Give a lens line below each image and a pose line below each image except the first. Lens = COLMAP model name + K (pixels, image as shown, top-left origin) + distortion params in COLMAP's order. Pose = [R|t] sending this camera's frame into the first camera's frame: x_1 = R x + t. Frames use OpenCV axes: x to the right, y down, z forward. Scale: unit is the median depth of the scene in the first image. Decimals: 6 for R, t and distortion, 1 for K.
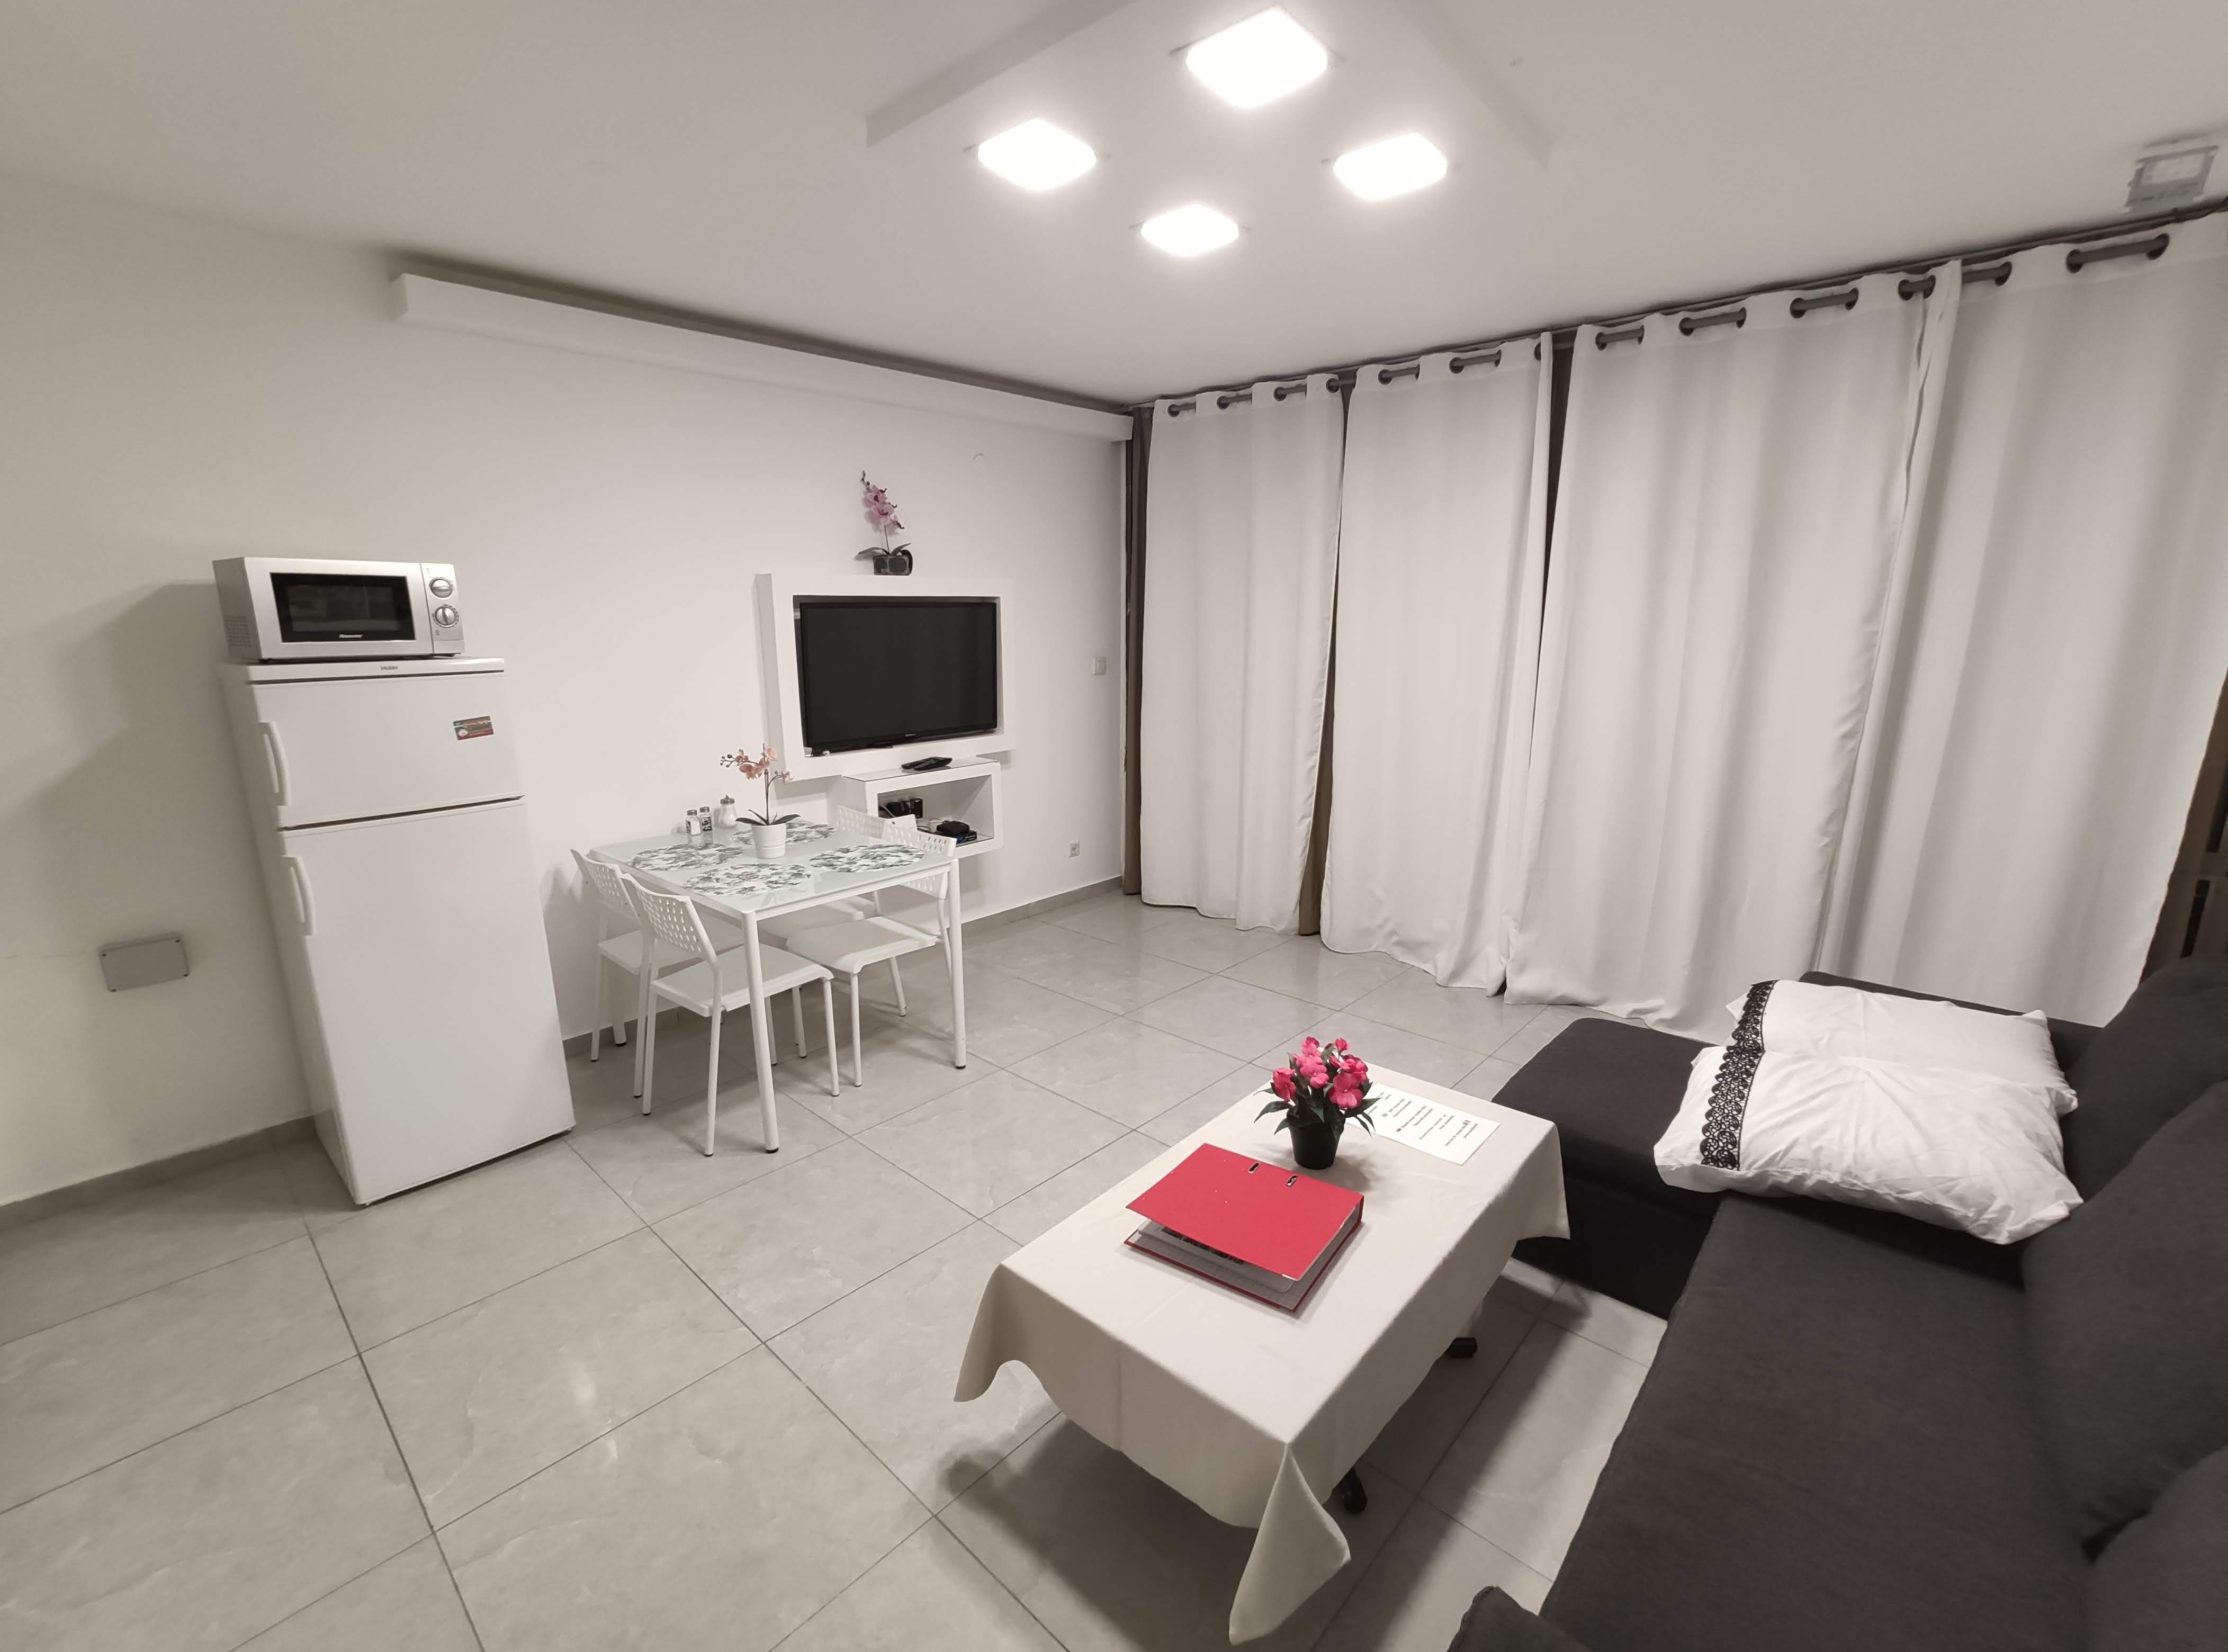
lens RADIAL K [[977.9, 0, 1114.5], [0, 977.9, 815.9], [0, 0, 1]] dist [-0.001095, 0.000920]
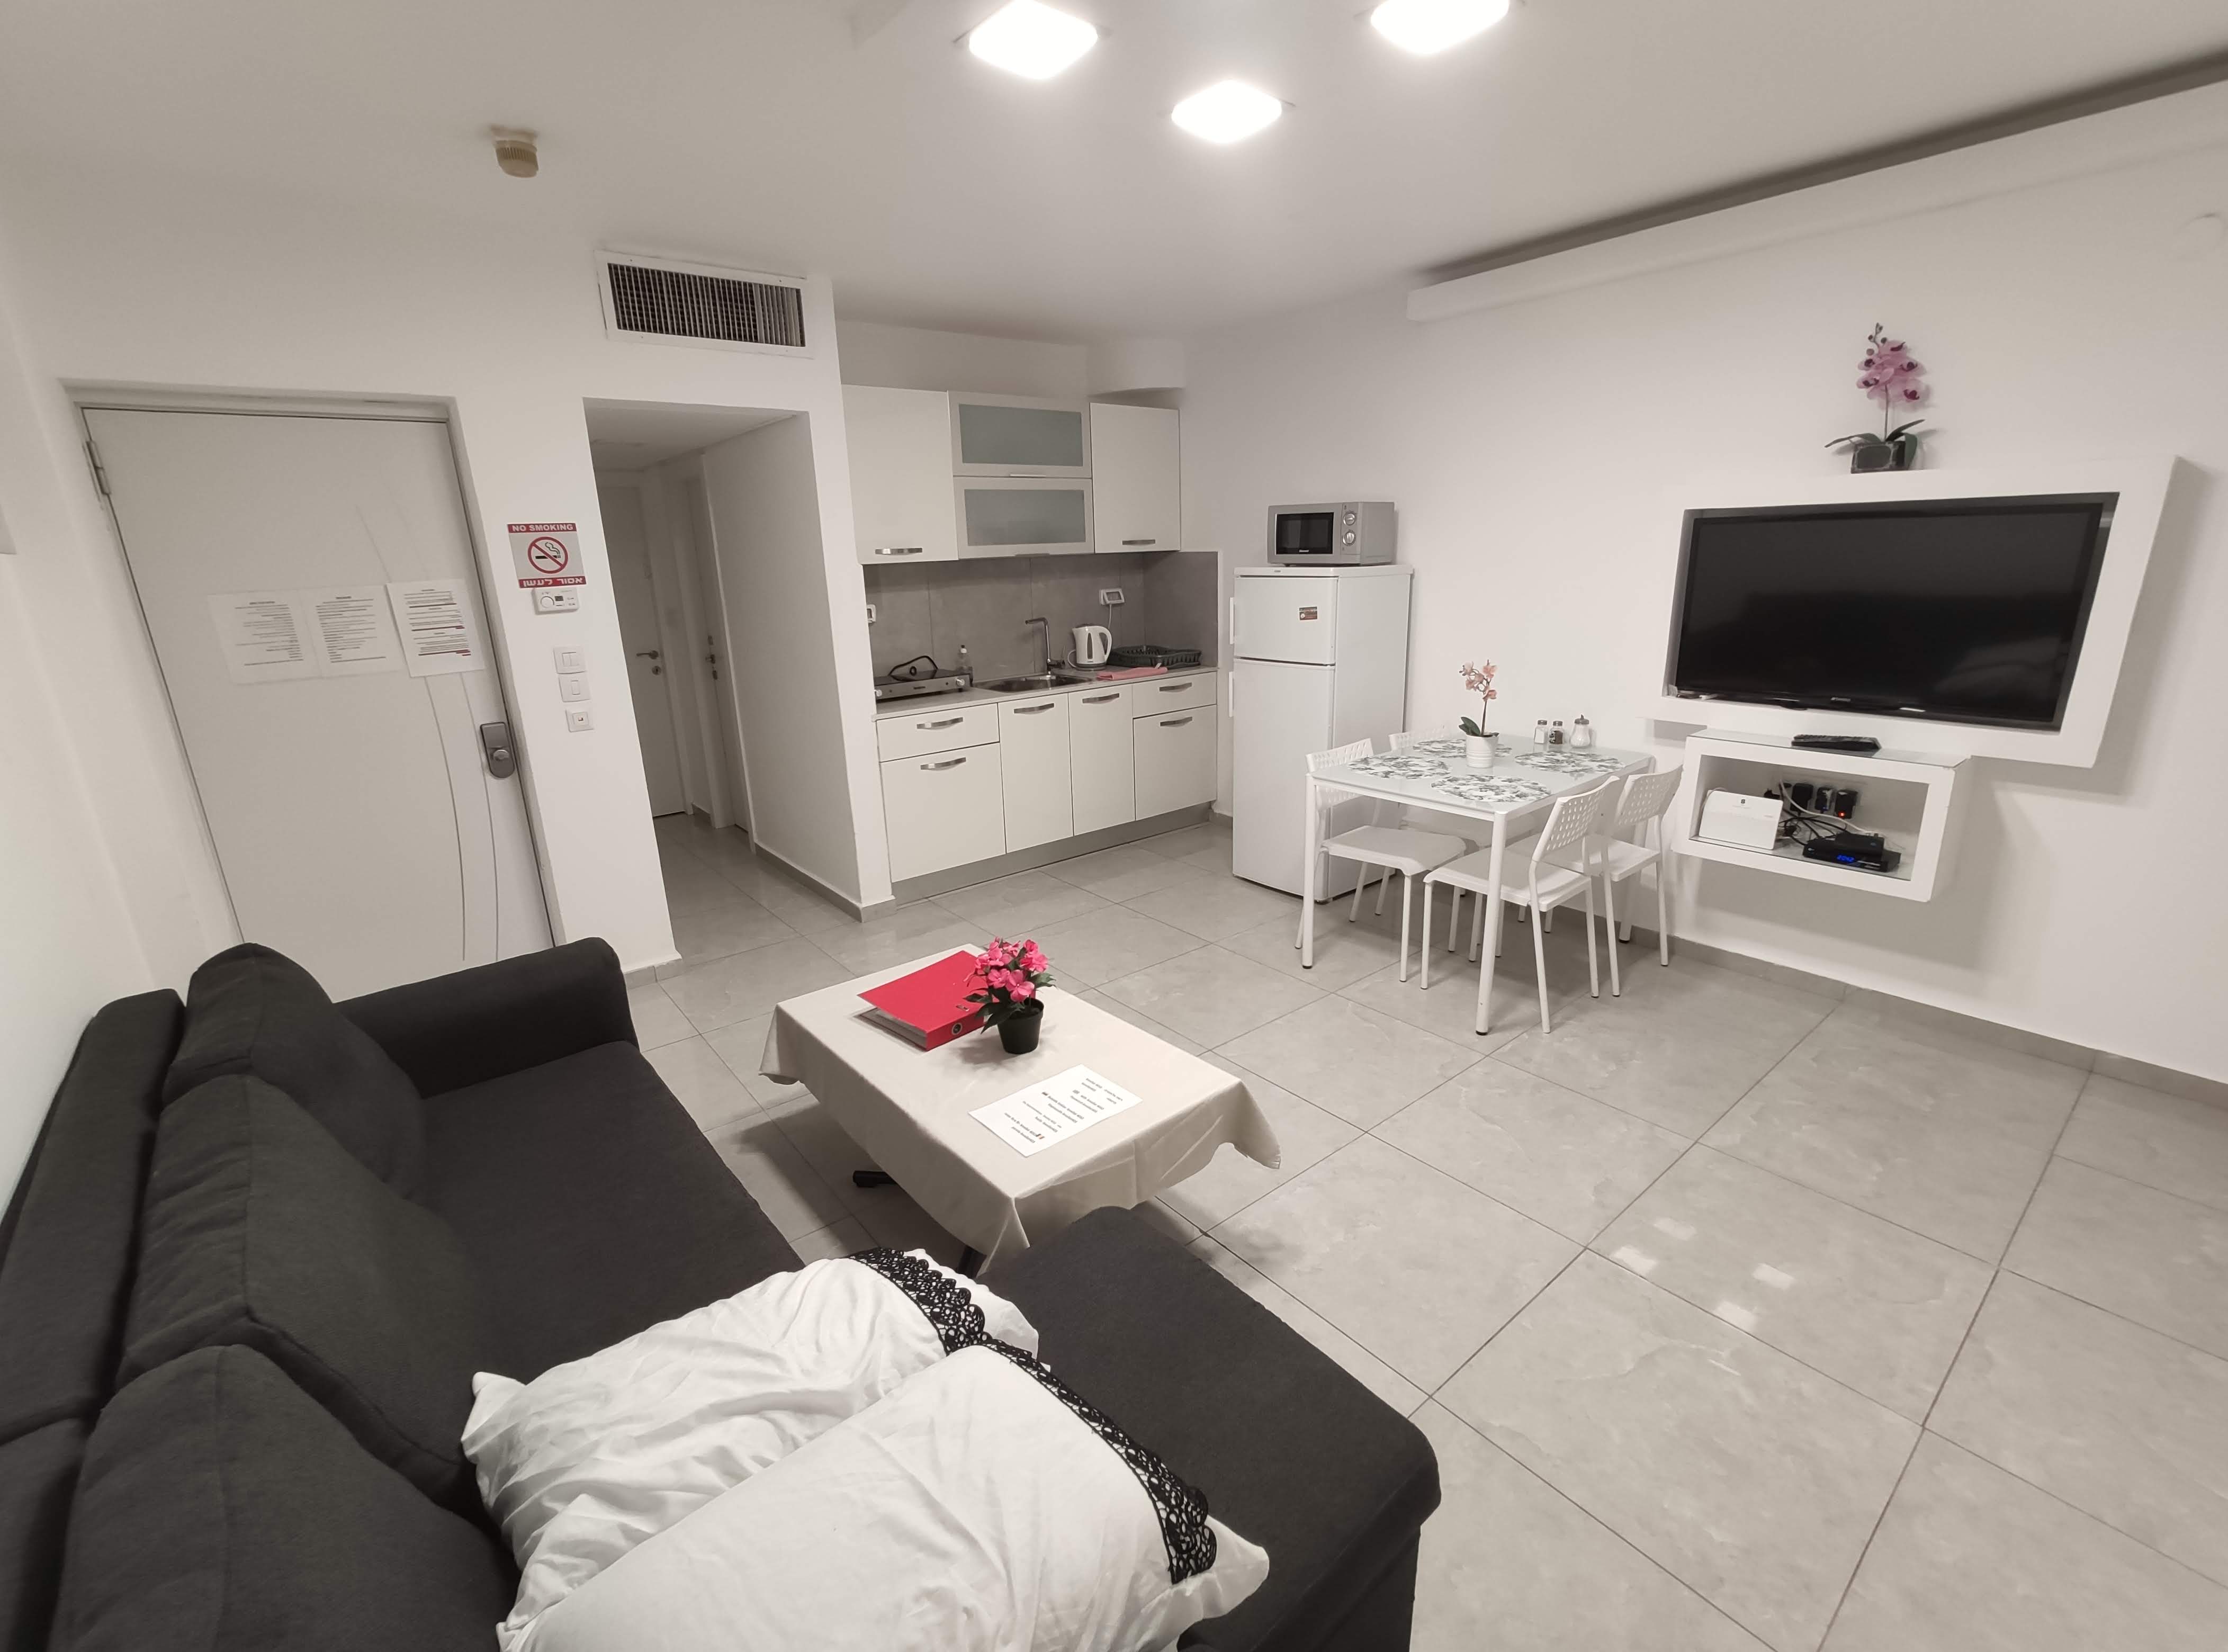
lens RADIAL K [[977.9, 0, 1114.5], [0, 977.9, 815.9], [0, 0, 1]] dist [-0.001095, 0.000920]
pose [[-0.137513, 0.275796, -0.951329, 0.648842], [-0.179179, 0.937681, 0.297739, -0.136116], [0.974159, 0.211401, -0.079527, 0.627616]]
